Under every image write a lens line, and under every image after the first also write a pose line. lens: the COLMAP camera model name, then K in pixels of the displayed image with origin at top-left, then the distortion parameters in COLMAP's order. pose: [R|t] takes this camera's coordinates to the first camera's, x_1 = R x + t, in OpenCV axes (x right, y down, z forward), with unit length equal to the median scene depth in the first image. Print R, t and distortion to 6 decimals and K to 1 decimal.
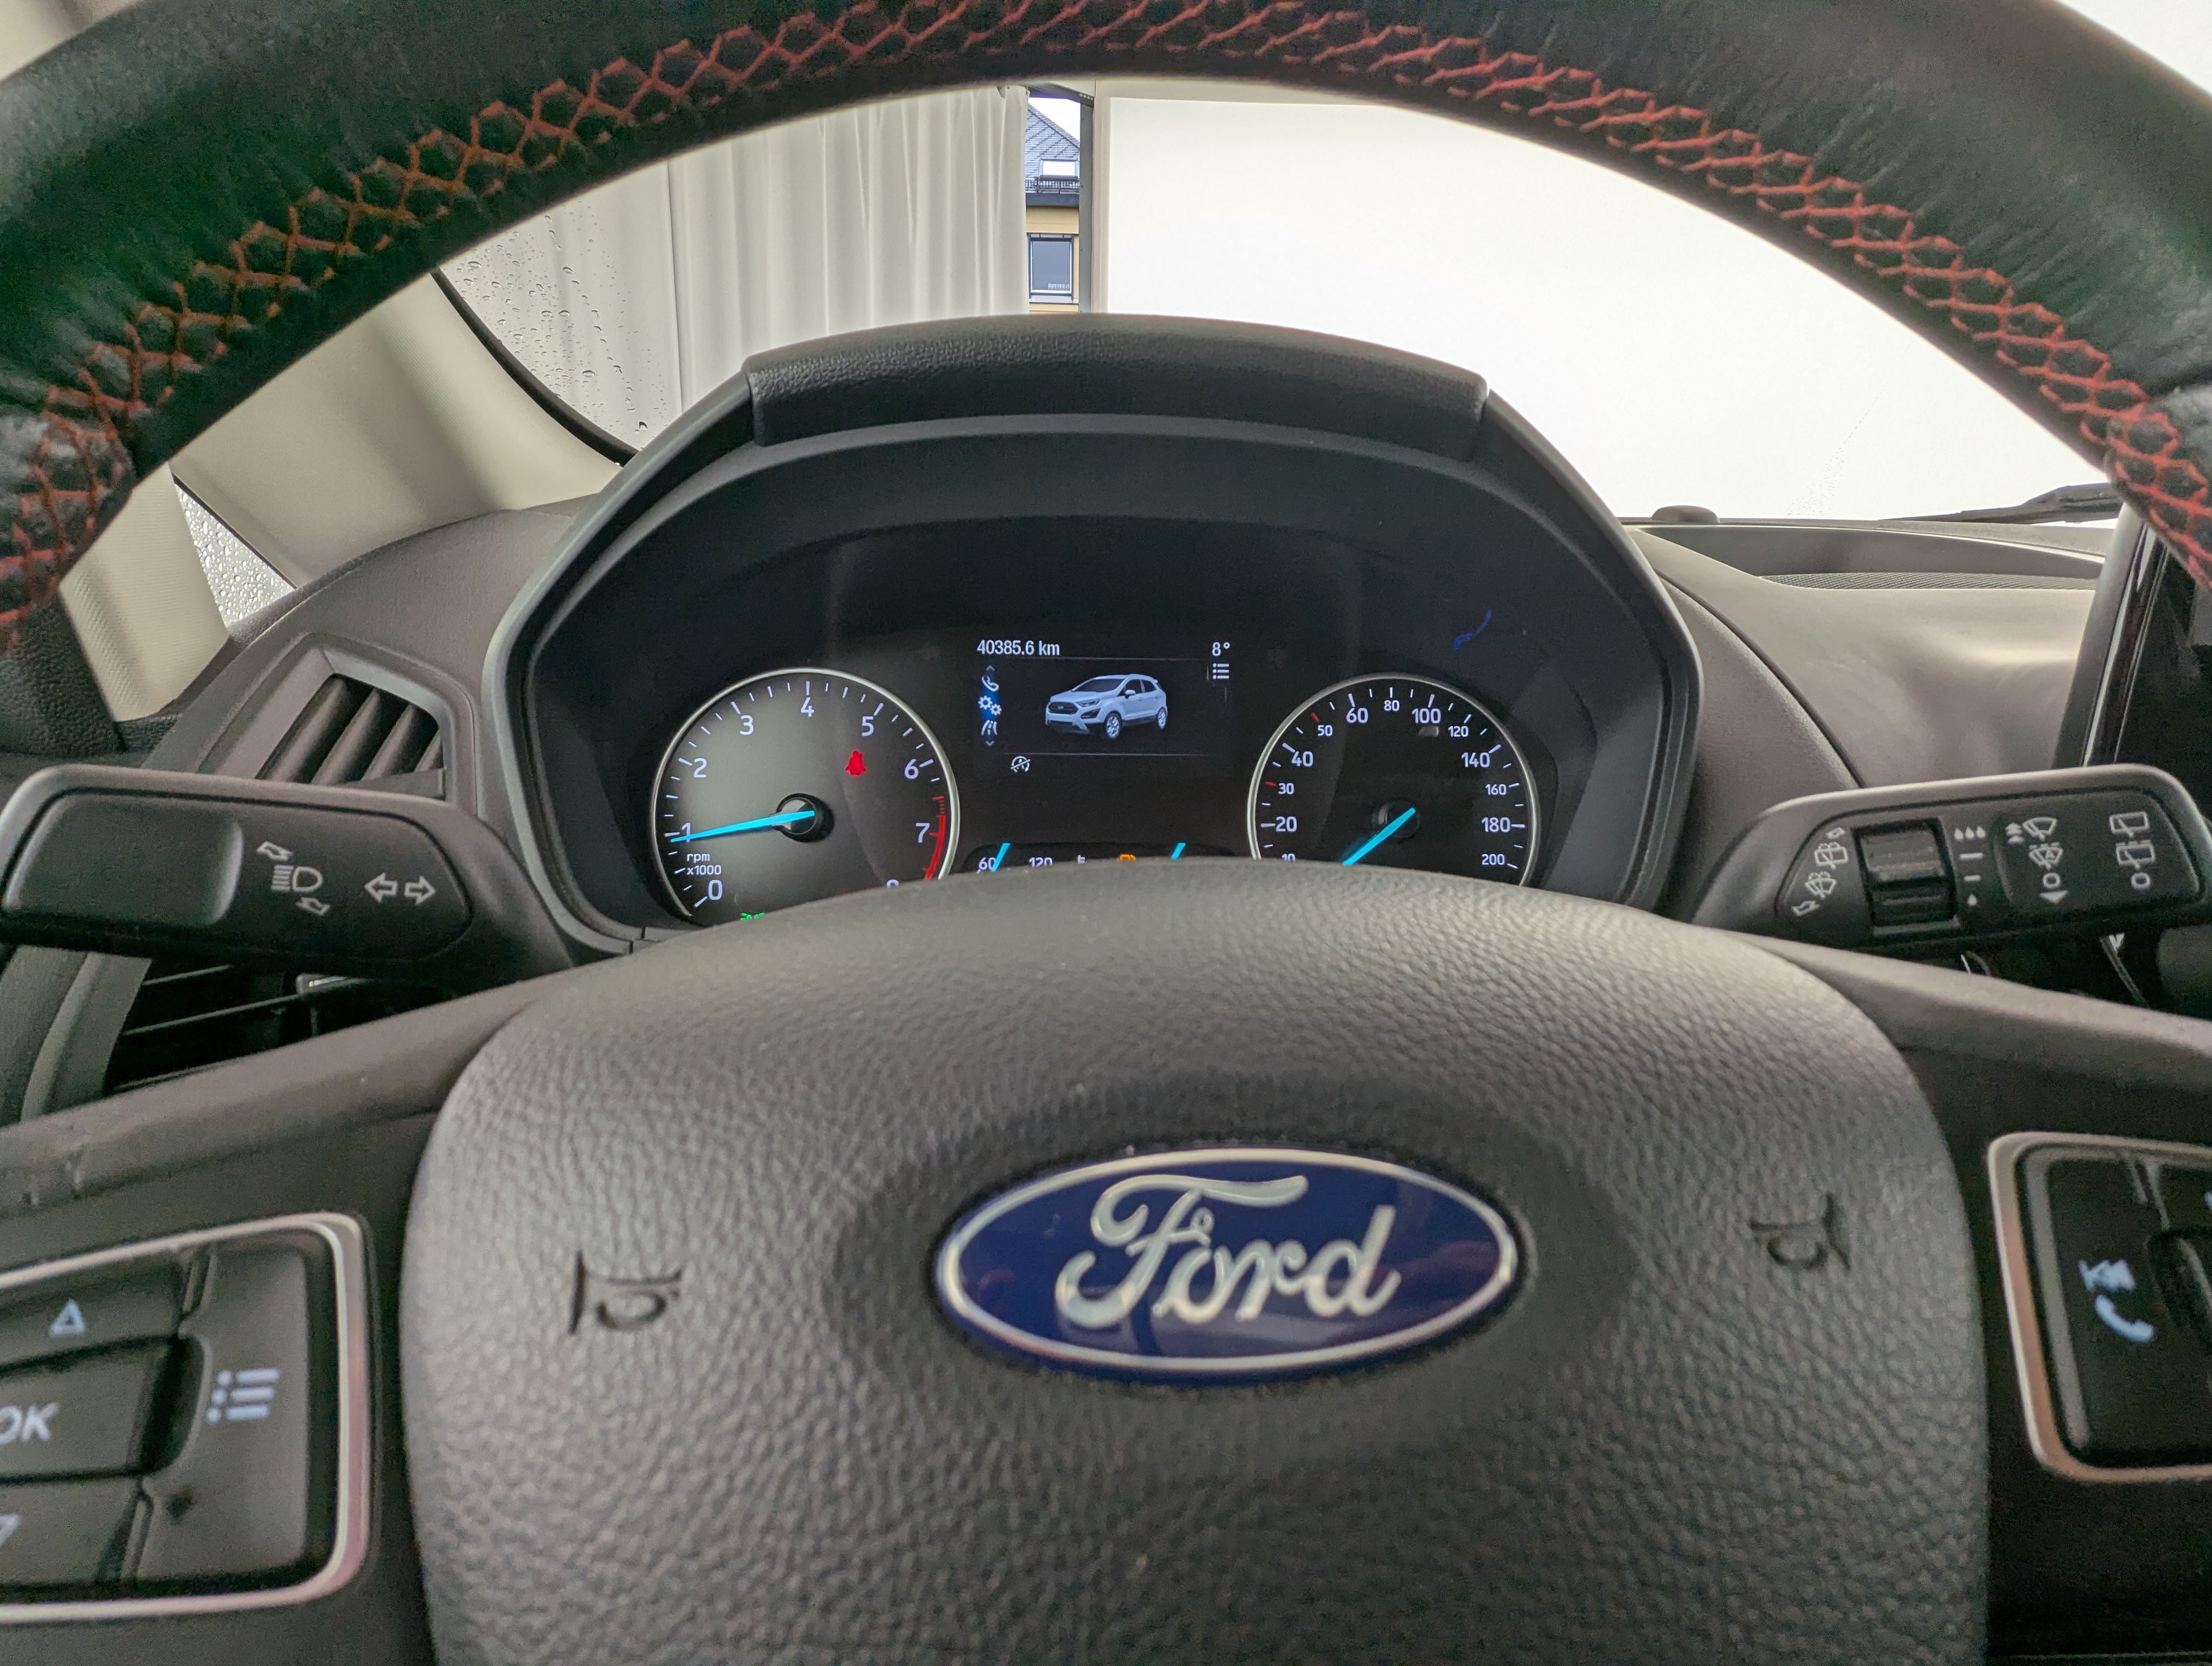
lens RADIAL K [[1032.6, 0, 1100.6], [0, 1032.6, 842.8], [0, 0, 1]] dist [-0.002553, 0.001406]
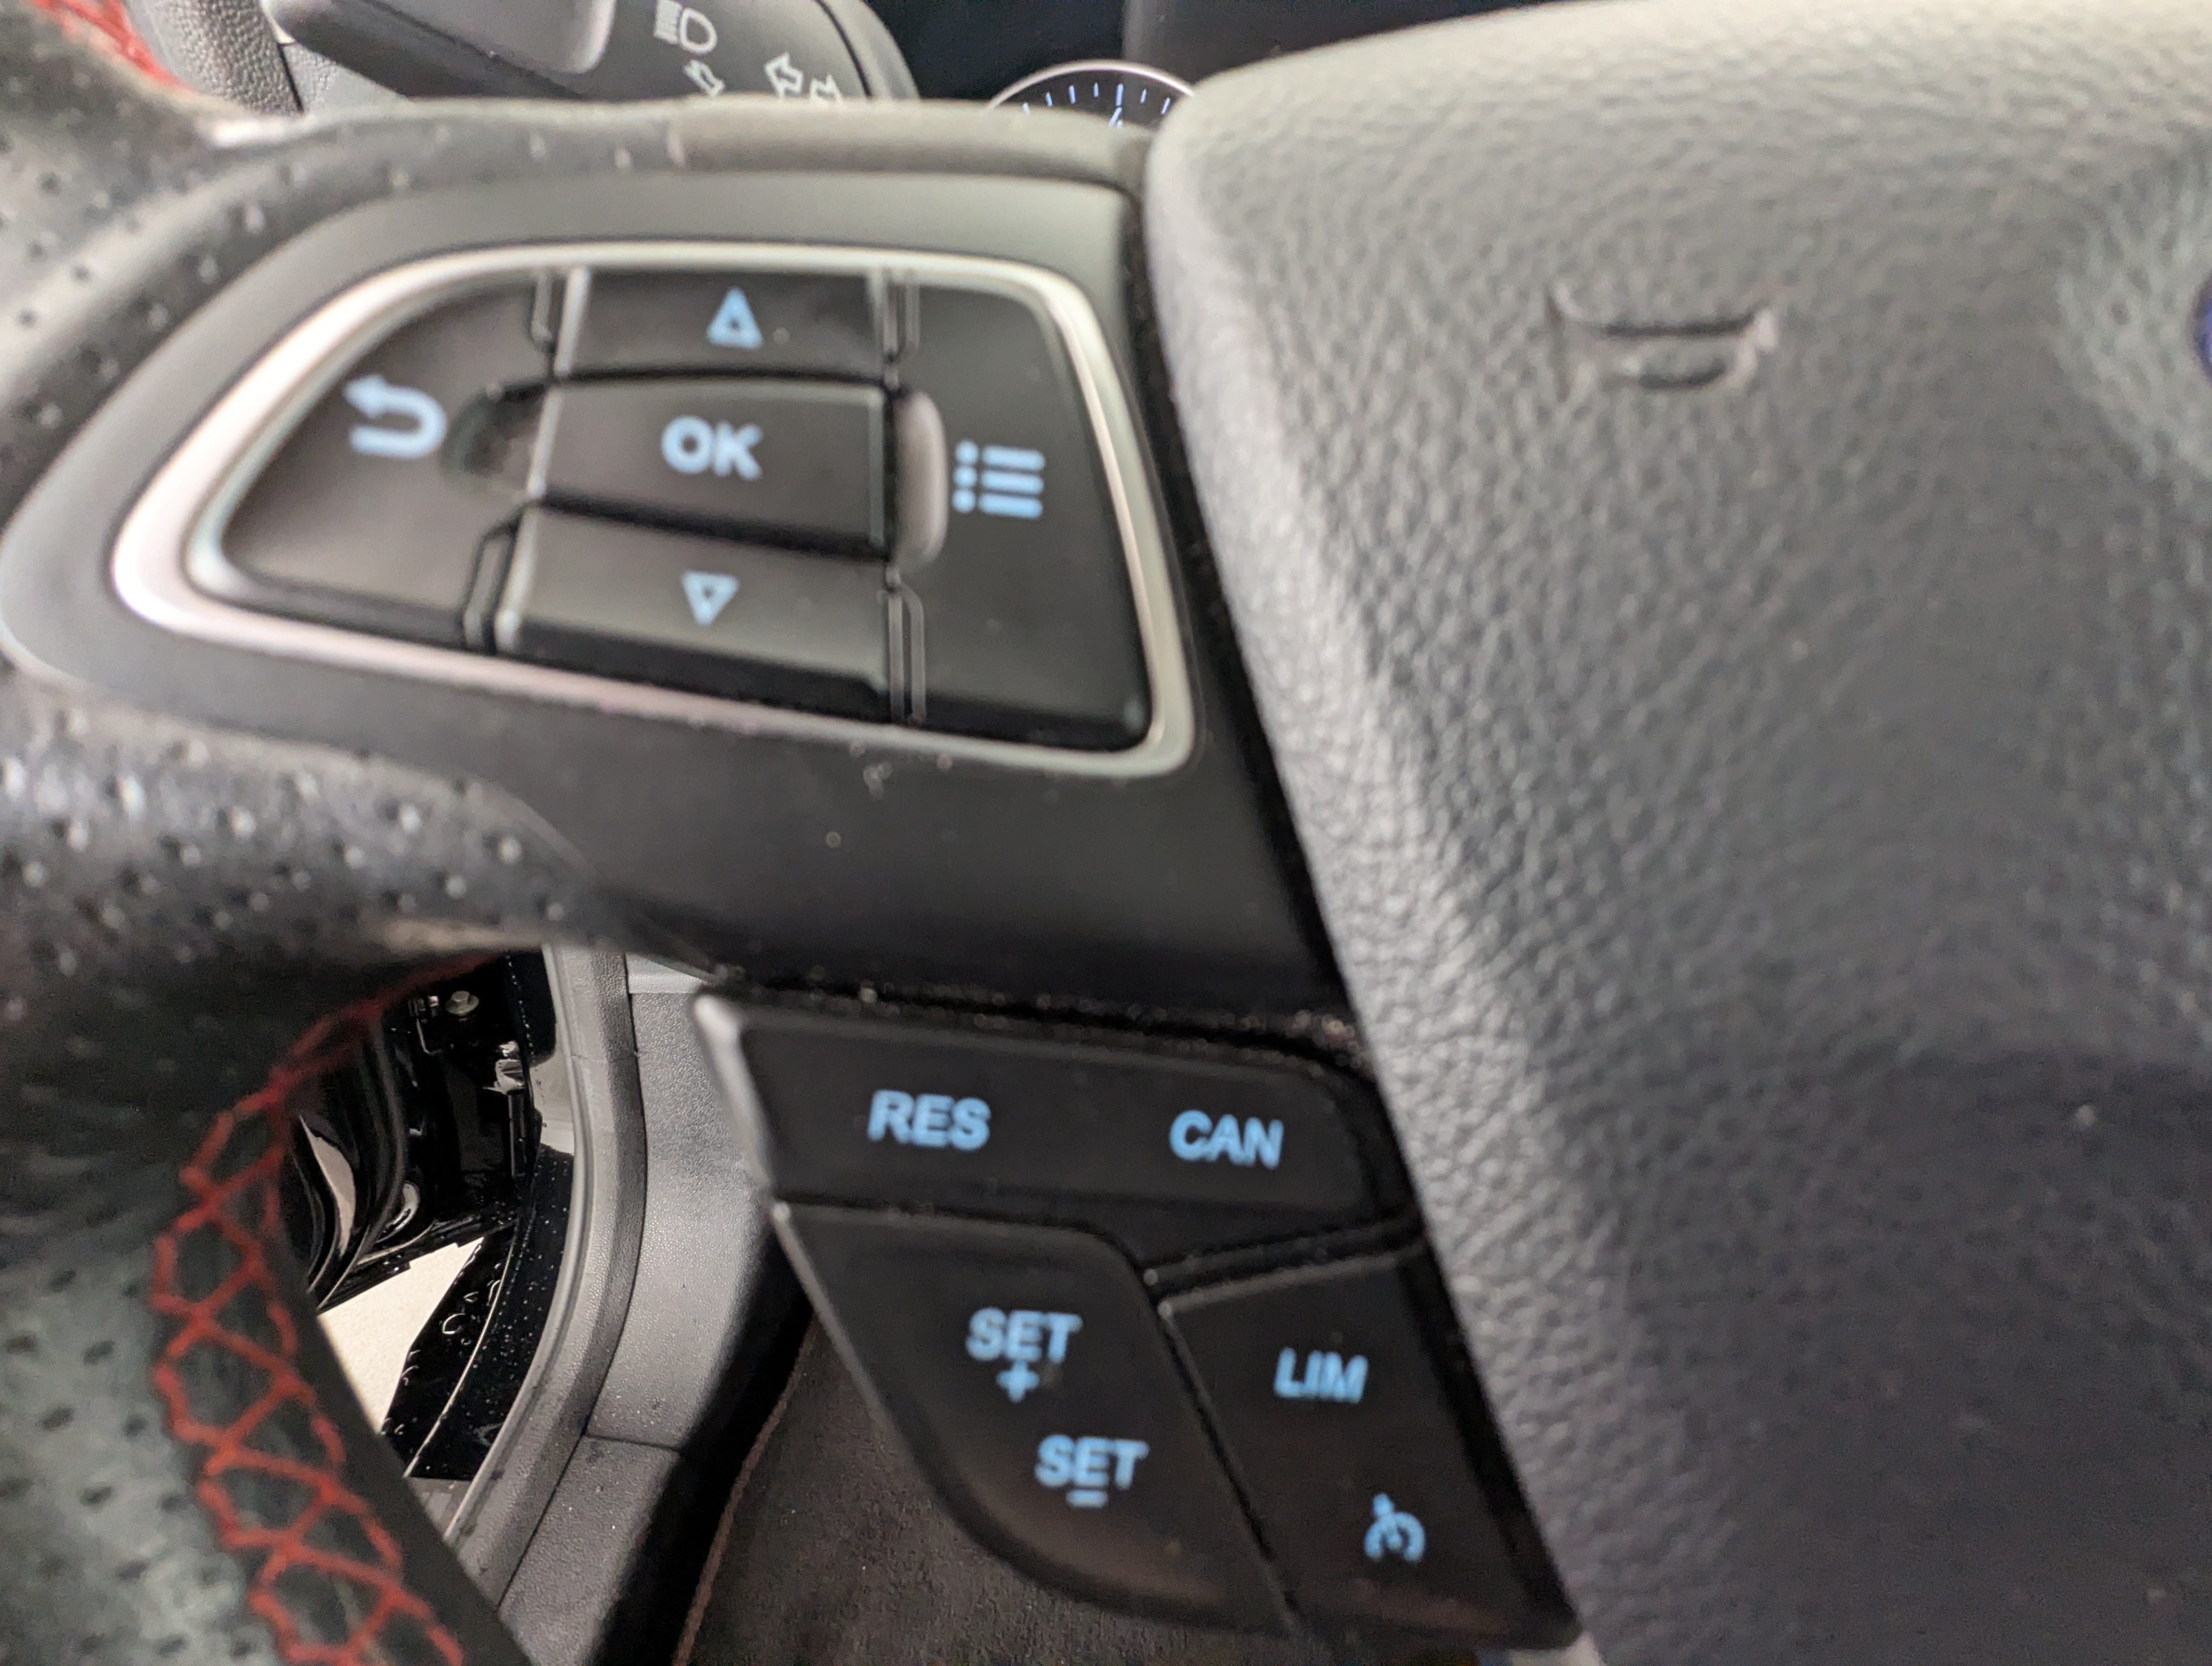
lens RADIAL K [[1032.6, 0, 1094.9], [0, 1032.6, 827.9], [0, 0, 1]] dist [-0.002553, 0.001406]
pose [[0.995574, 0.085200, -0.039652, -0.302984], [-0.069964, 0.953689, 0.292543, 0.227930], [0.062741, -0.288474, 0.955430, 0.140868]]
